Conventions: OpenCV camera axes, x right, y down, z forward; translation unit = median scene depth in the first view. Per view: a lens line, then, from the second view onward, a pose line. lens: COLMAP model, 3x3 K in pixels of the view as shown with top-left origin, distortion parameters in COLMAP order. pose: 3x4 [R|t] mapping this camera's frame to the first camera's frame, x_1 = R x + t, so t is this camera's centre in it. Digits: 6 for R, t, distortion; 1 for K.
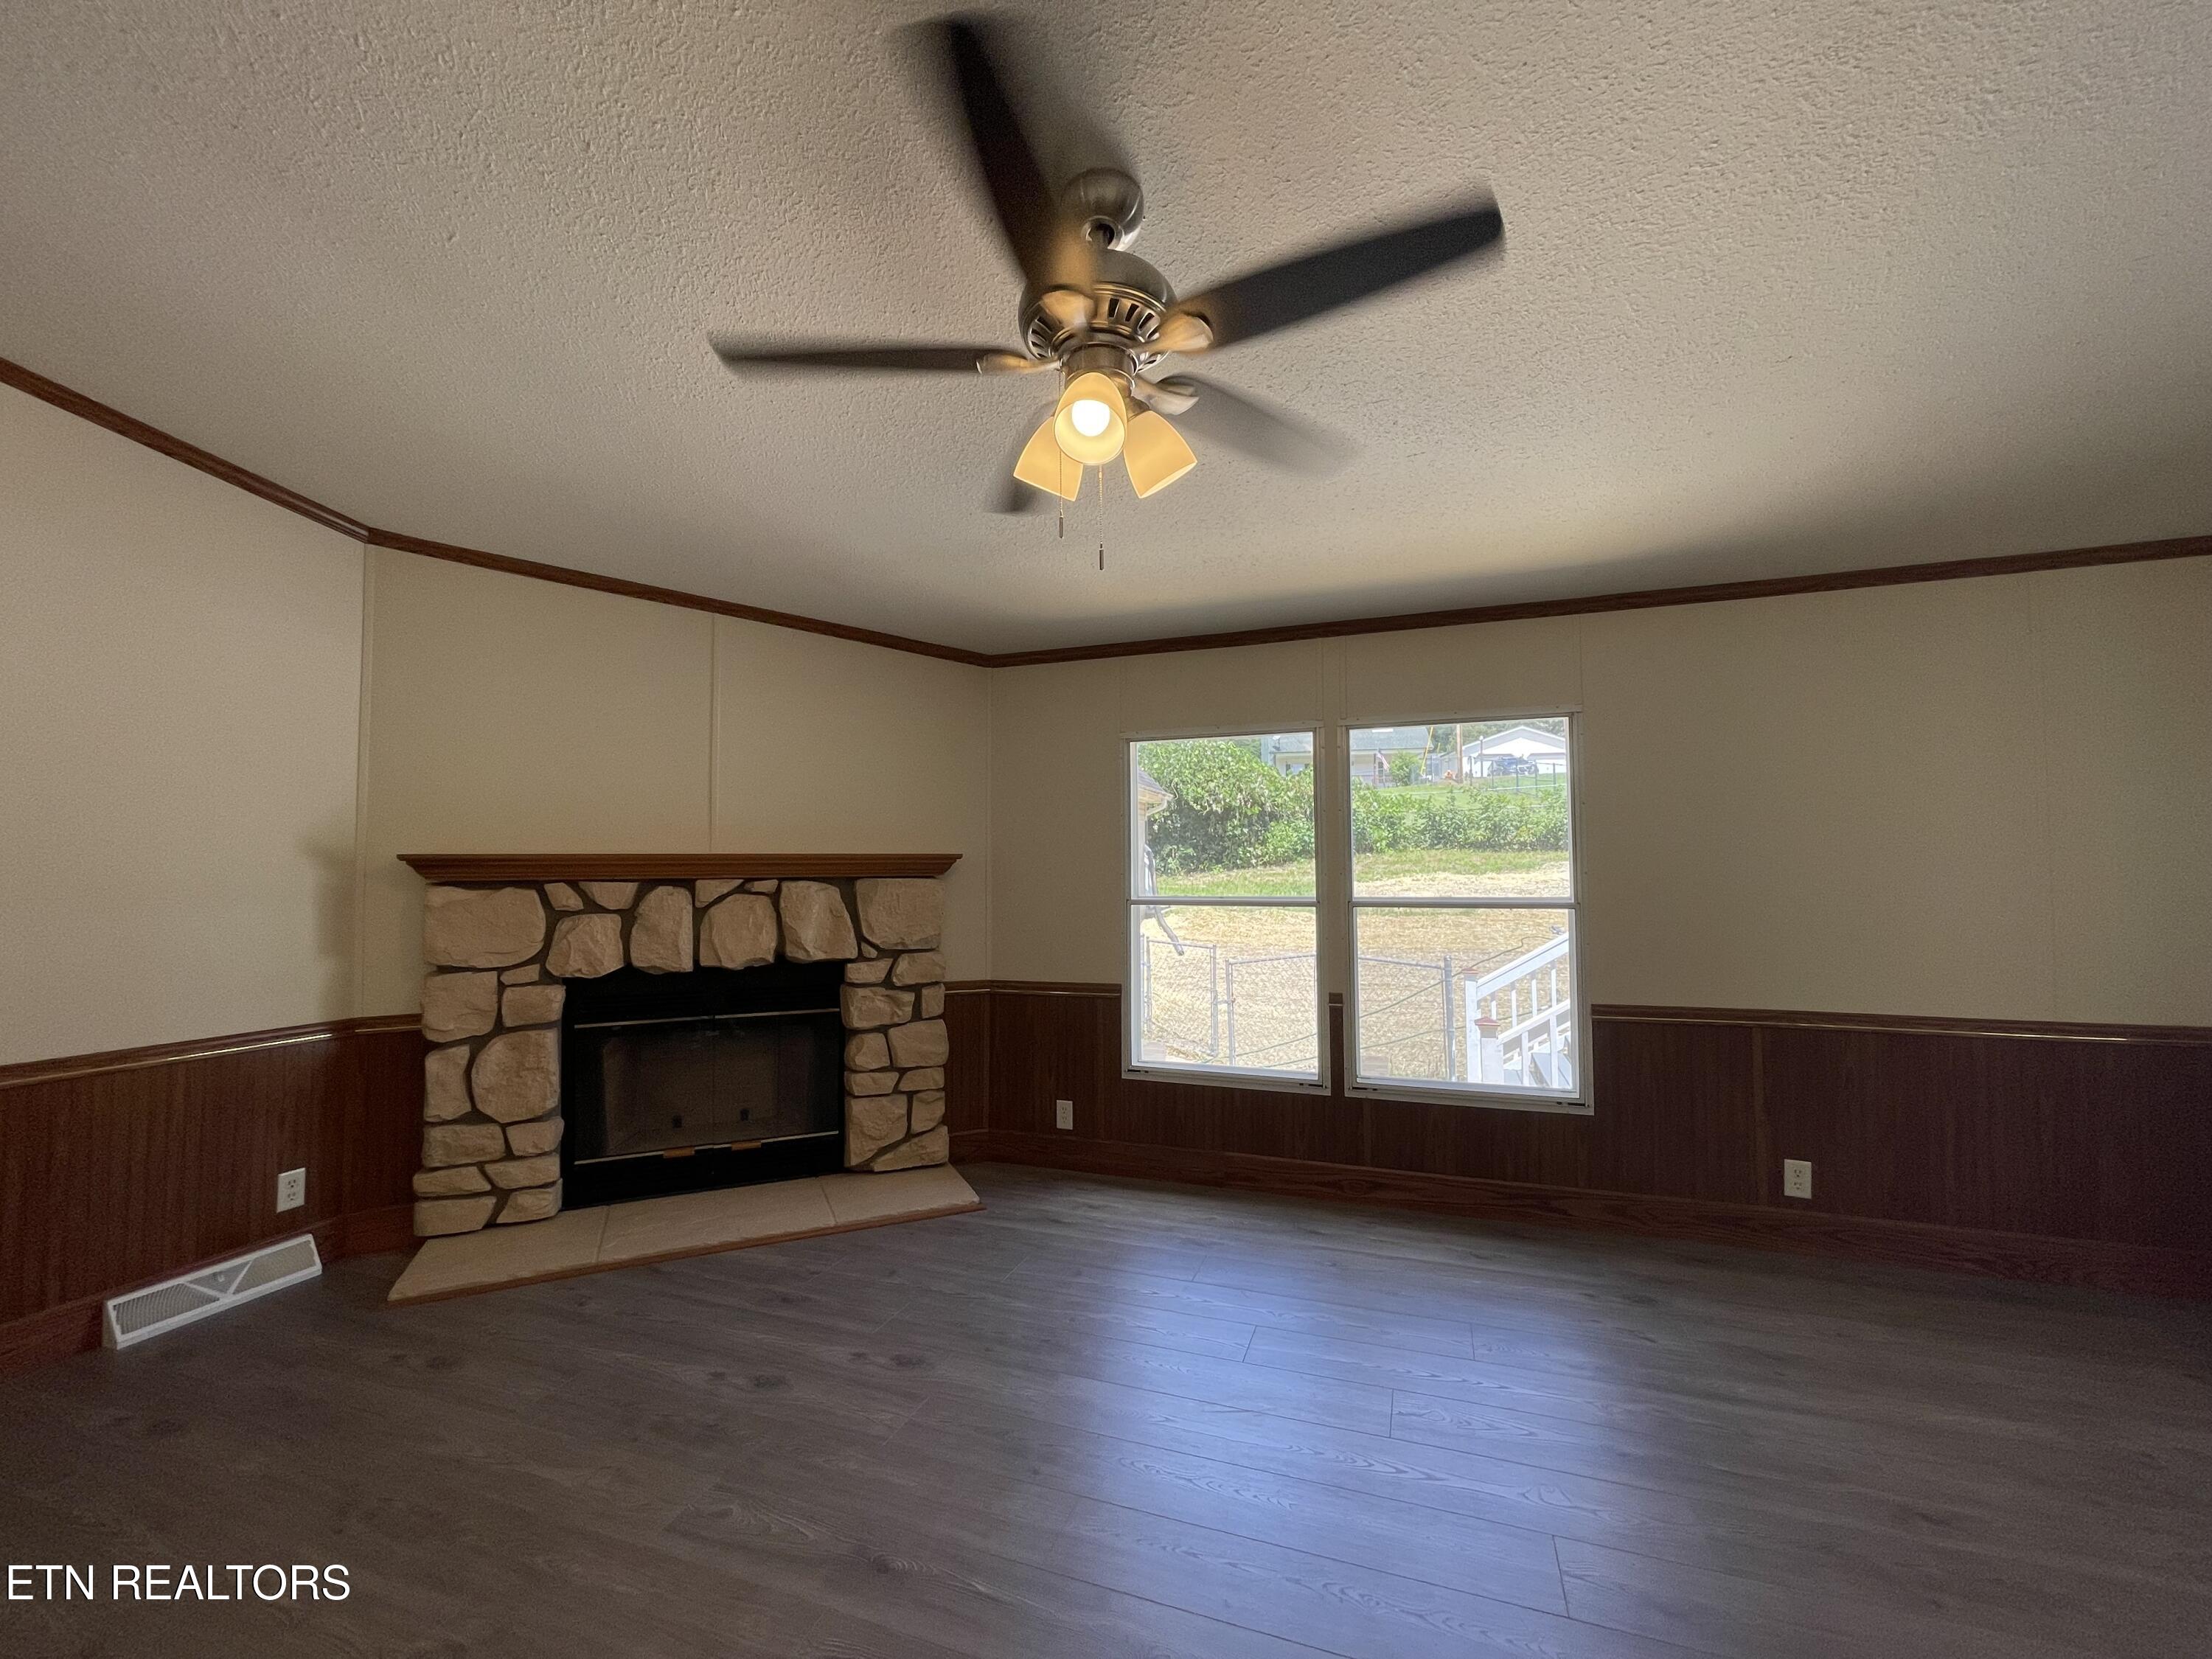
lens RADIAL K [[890.4, 0, 1108.6], [0, 890.4, 833.9], [0, 0, 1]] dist [-0.001884, 0.000890]
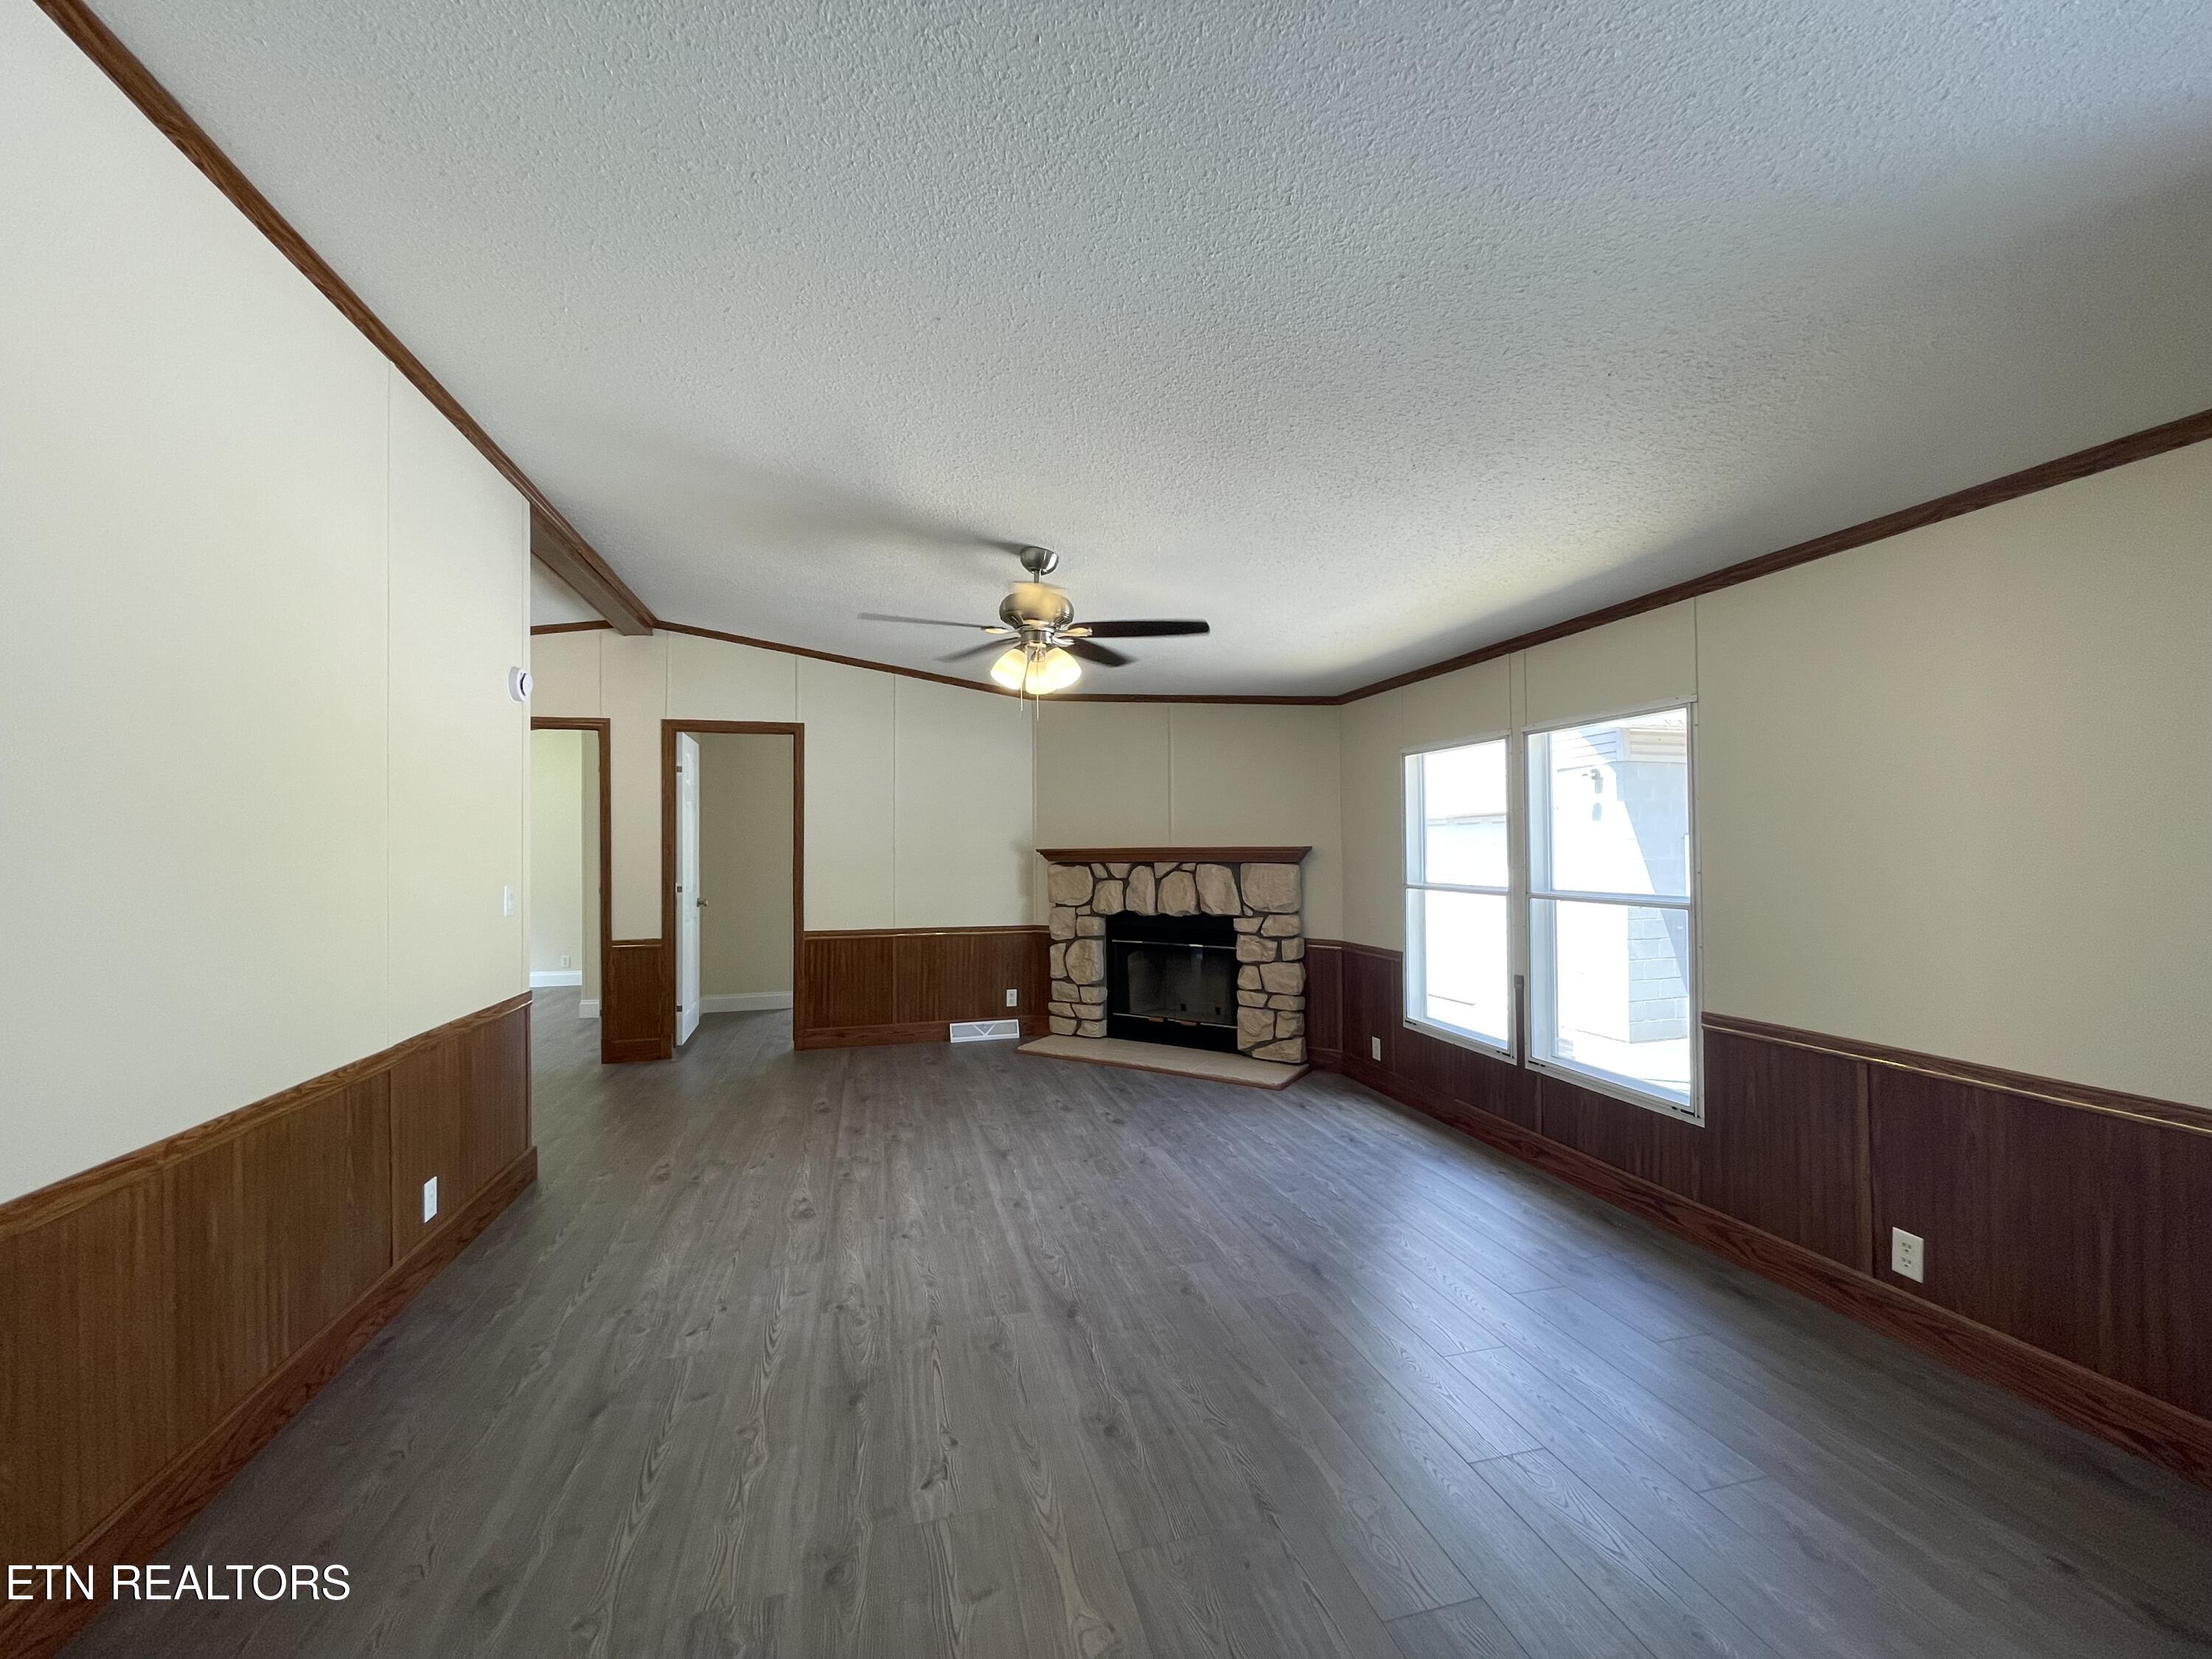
lens RADIAL K [[890.4, 0, 1108.6], [0, 890.4, 833.9], [0, 0, 1]] dist [-0.001884, 0.000890]
pose [[0.565952, -0.008842, -0.824391, 0.893253], [0.036898, 0.999212, 0.014614, -0.031715], [0.823612, -0.038689, 0.565832, -0.043264]]
